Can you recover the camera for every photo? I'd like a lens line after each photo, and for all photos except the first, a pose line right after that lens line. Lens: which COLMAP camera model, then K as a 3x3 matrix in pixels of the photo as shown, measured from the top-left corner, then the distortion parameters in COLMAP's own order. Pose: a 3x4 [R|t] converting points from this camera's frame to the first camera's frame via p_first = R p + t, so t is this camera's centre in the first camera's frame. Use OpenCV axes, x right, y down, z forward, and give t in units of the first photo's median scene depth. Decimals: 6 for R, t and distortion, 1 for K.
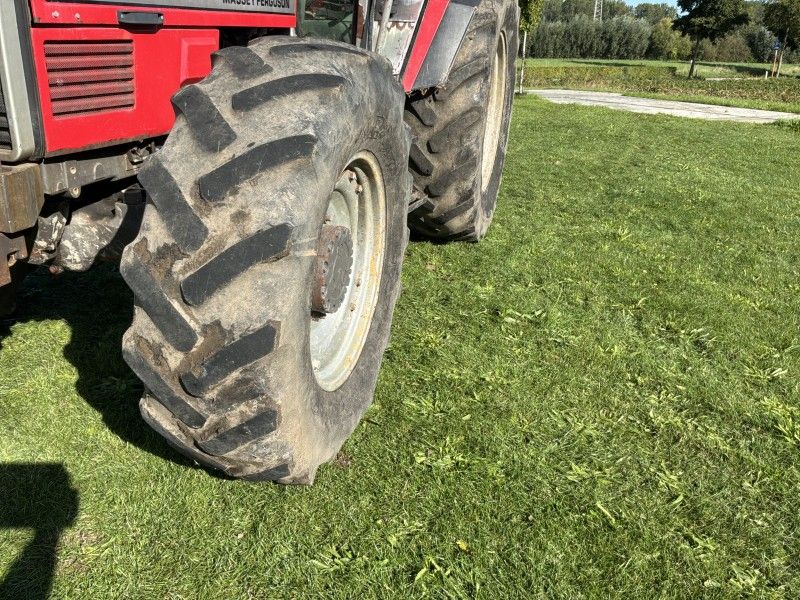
lens RADIAL K [[662.5, 0, 411.9], [0, 662.5, 303.7], [0, 0, 1]] dist [0.086852, -0.155125]
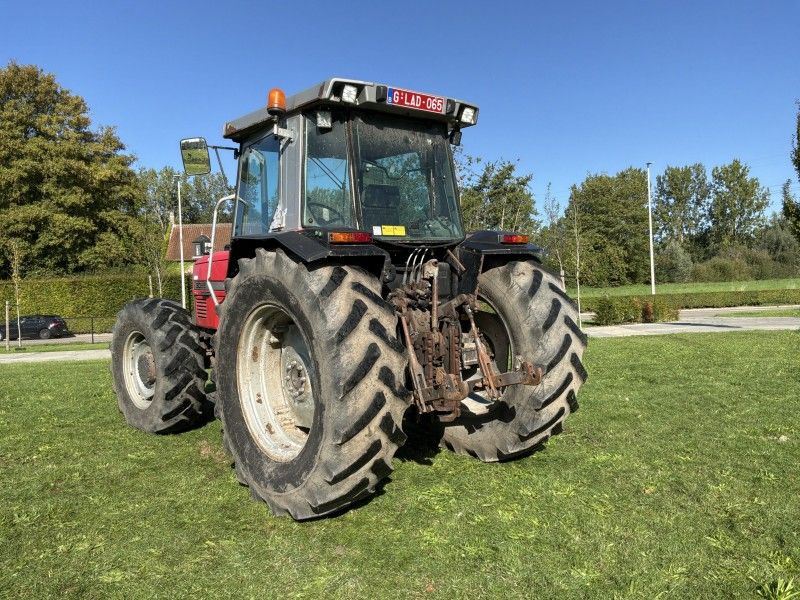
lens RADIAL K [[662.5, 0, 397.6], [0, 662.5, 300.9], [0, 0, 1]] dist [0.086852, -0.155125]
pose [[0.891945, -0.035306, -0.450764, 0.460117], [-0.112780, 0.948062, -0.297420, -0.221972], [0.437853, 0.316119, 0.841637, 0.337114]]
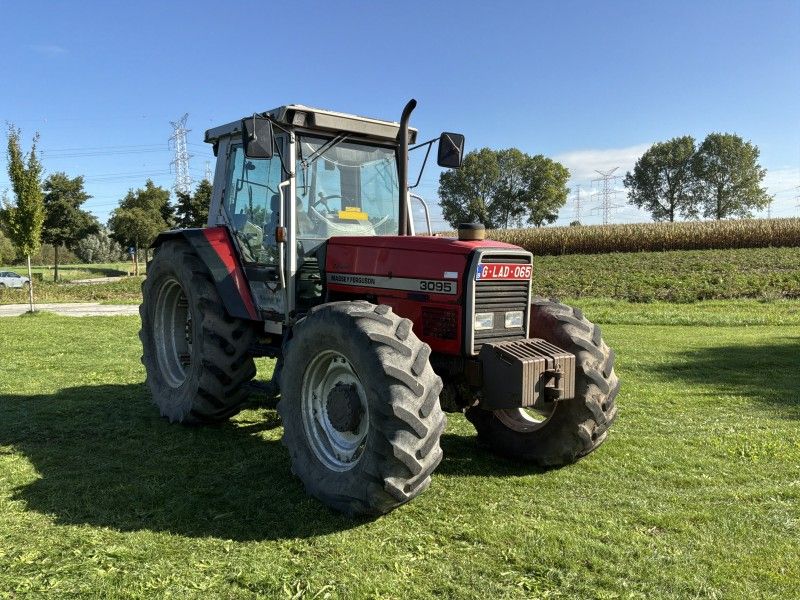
lens RADIAL K [[662.5, 0, 395.2], [0, 662.5, 300.4], [0, 0, 1]] dist [0.086852, -0.155125]
pose [[0.614149, -0.090256, 0.784012, -1.848950], [0.309623, 0.941346, -0.134173, -0.126813], [-0.725916, 0.325150, 0.606072, -0.180691]]
